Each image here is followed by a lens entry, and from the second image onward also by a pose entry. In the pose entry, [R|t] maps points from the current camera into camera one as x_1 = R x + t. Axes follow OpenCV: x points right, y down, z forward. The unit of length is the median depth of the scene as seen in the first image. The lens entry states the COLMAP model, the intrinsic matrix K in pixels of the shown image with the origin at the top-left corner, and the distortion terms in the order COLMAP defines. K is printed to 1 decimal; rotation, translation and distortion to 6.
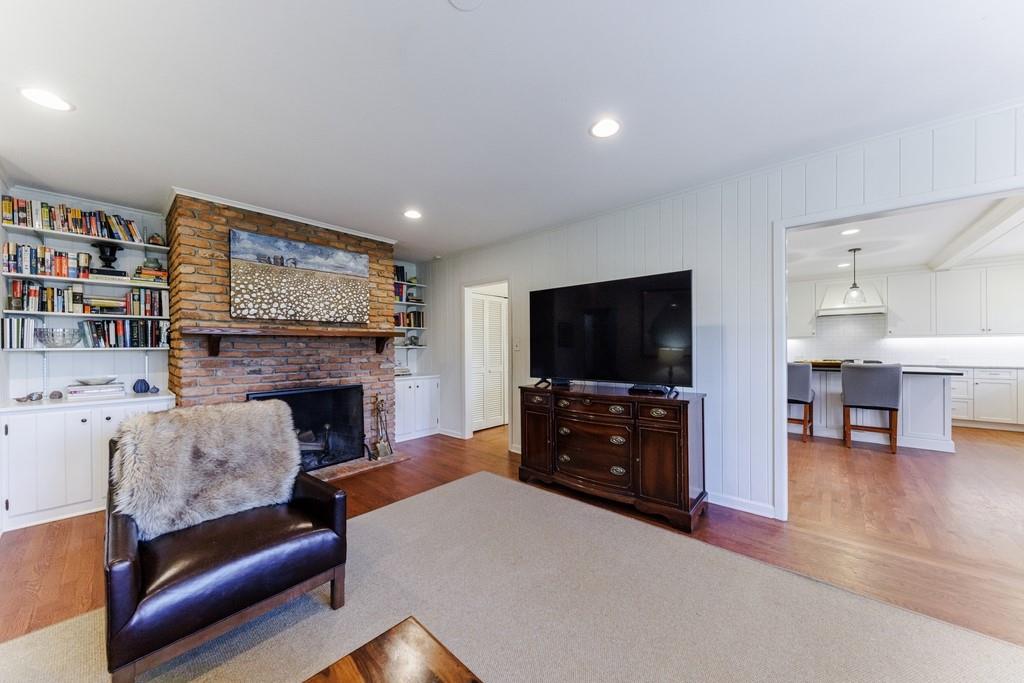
lens RADIAL K [[360.0, 0, 513.7], [0, 360.0, 347.9], [0, 0, 1]] dist [-0.000315, -0.000142]
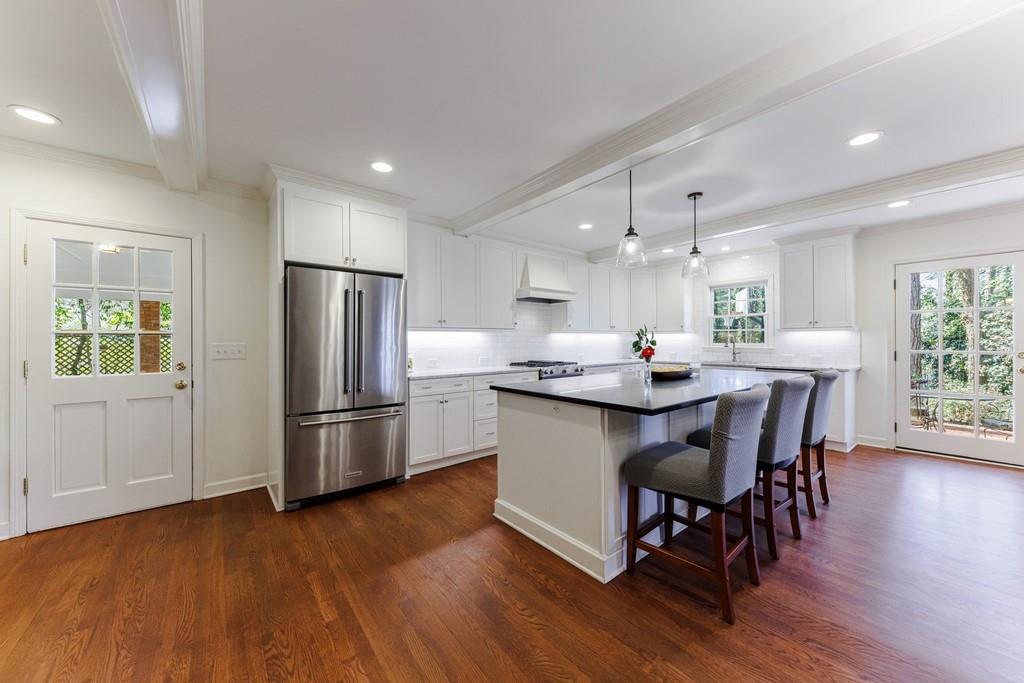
lens RADIAL K [[374.6, 0, 514.2], [0, 374.6, 341.7], [0, 0, 1]] dist [0.000554, -0.000238]
pose [[0.167713, 0.002485, 0.985833, 0.218198], [0.010901, 0.999931, -0.004375, -0.007034], [-0.985776, 0.011480, 0.167675, 1.196371]]
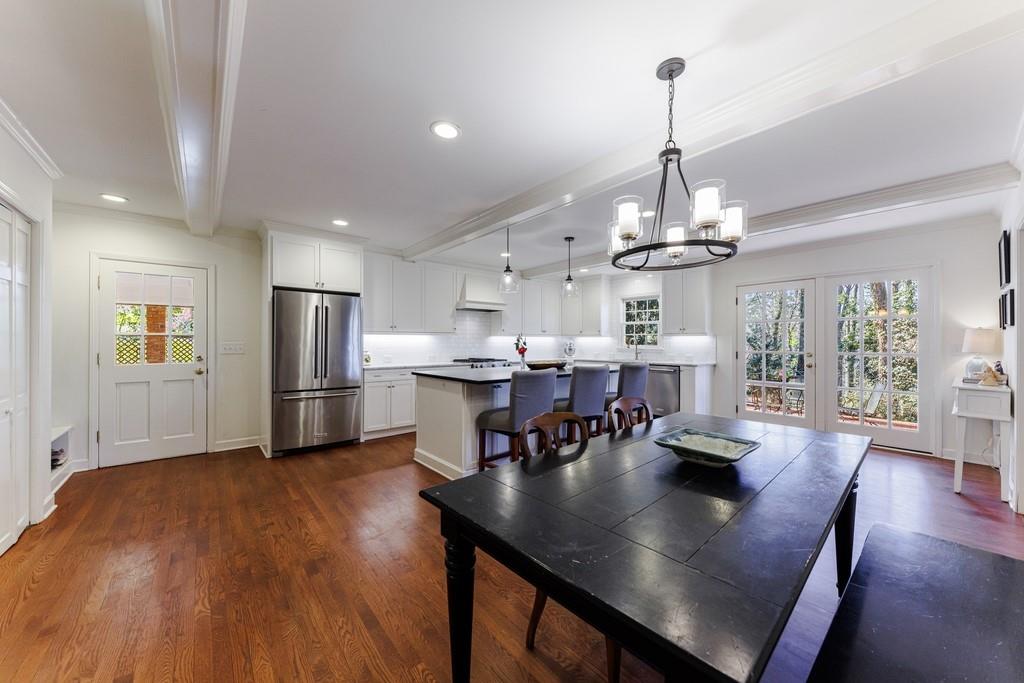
lens RADIAL K [[373.5, 0, 513.2], [0, 373.5, 343.0], [0, 0, 1]] dist [0.000423, -0.000092]
pose [[0.152210, 0.003702, 0.988341, -0.013562], [0.004969, 0.999977, -0.004511, -0.004081], [-0.988336, 0.005597, 0.152189, 0.985085]]
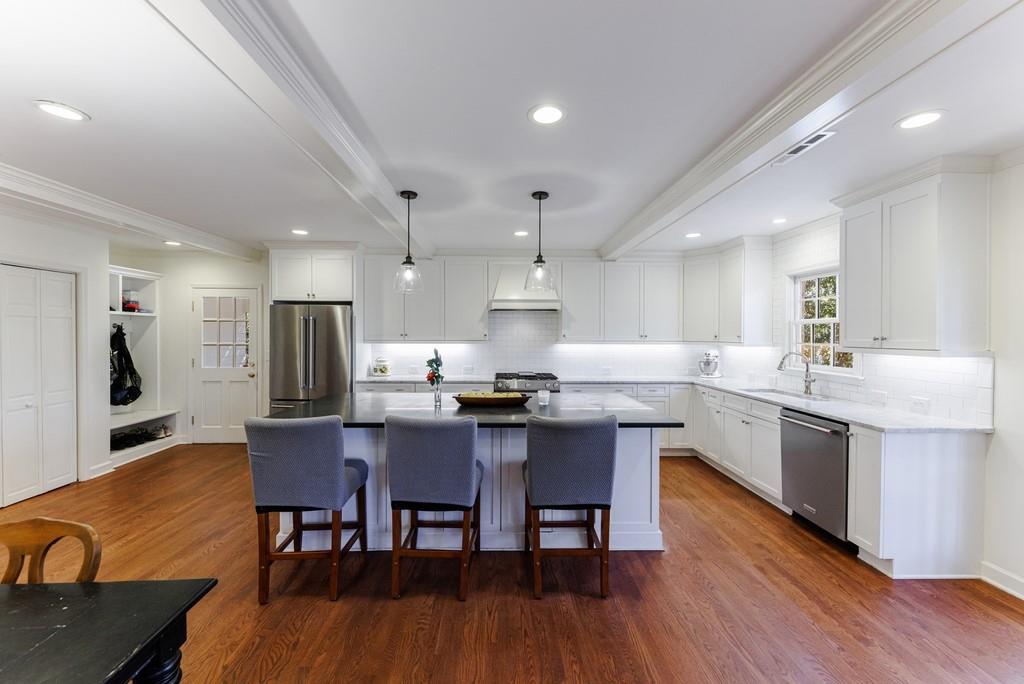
lens RADIAL K [[415.8, 0, 505.9], [0, 415.8, 335.7], [0, 0, 1]] dist [0.000059, -0.005486]
pose [[0.741472, 0.006661, 0.670950, 0.469533], [-0.005322, 0.999978, -0.004046, -0.050108], [-0.670962, -0.000571, 0.741491, 0.549016]]
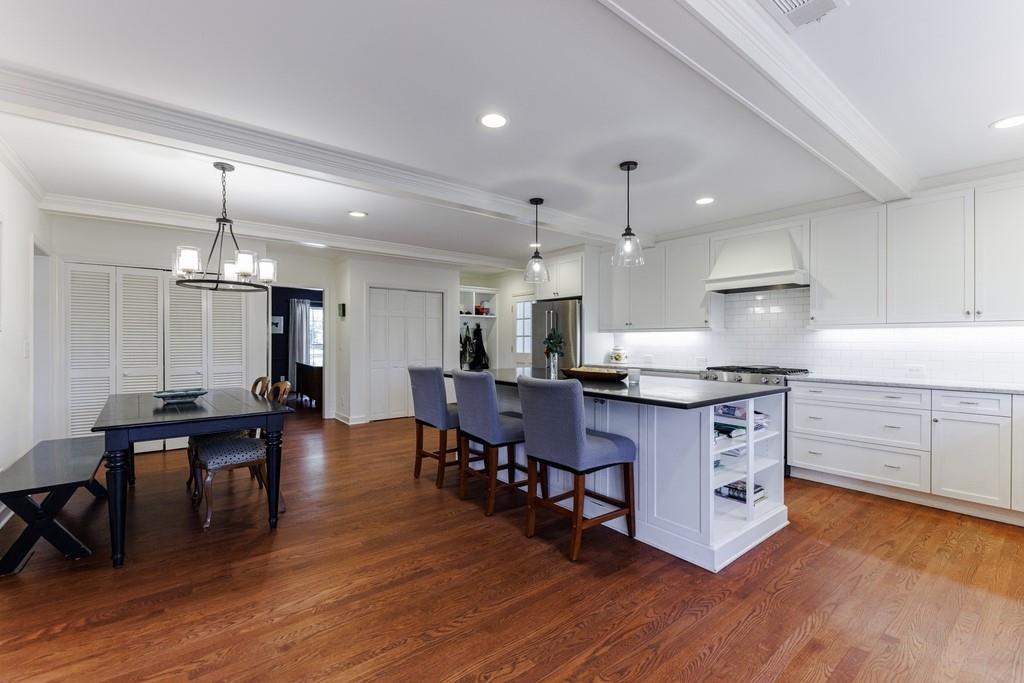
lens RADIAL K [[435.3, 0, 514.6], [0, 435.3, 338.3], [0, 0, 1]] dist [0.000409, -0.000392]
pose [[0.982858, 0.005410, -0.184287, 0.888992], [-0.007288, 0.999928, -0.009515, -0.005335], [0.184222, 0.010695, 0.982826, 0.322221]]
